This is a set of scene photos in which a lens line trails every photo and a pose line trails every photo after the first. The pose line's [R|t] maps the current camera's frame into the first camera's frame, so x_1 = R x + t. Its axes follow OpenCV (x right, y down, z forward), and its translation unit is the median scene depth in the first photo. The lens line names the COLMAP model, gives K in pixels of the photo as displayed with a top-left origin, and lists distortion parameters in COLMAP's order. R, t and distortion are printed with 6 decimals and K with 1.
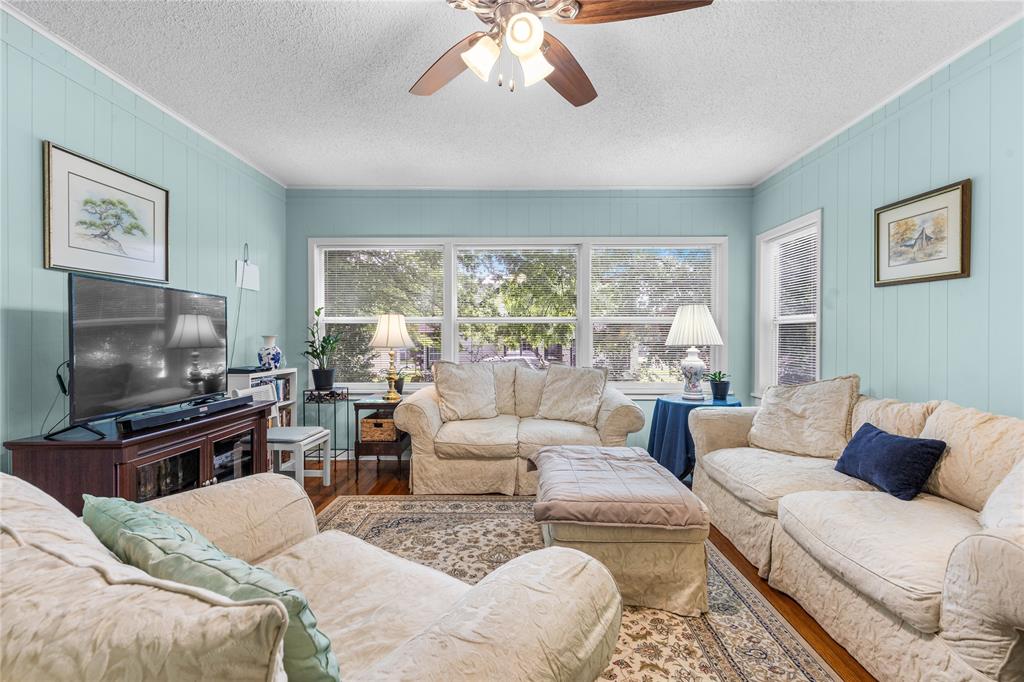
lens RADIAL K [[467.3, 0, 512.5], [0, 467.3, 338.2], [0, 0, 1]] dist [0.011402, -0.000983]
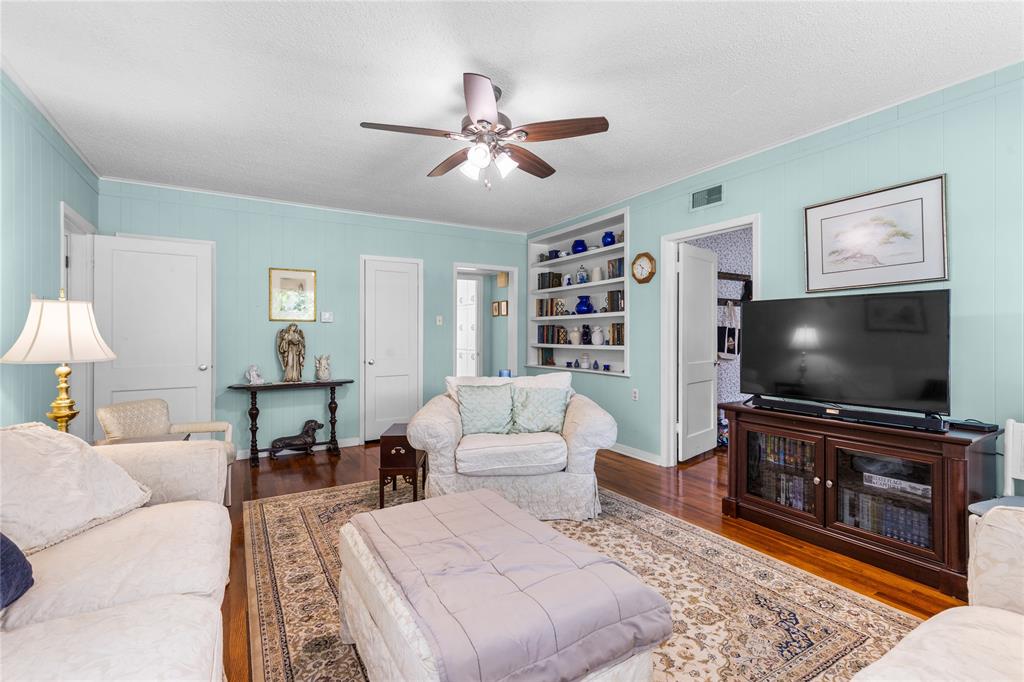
lens RADIAL K [[467.3, 0, 511.9], [0, 467.3, 338.0], [0, 0, 1]] dist [0.011402, -0.000983]
pose [[-0.854350, -0.002366, -0.519693, 0.439010], [-0.005035, 0.999980, 0.003726, -0.008710], [0.519674, 0.005800, -0.854345, 1.410962]]
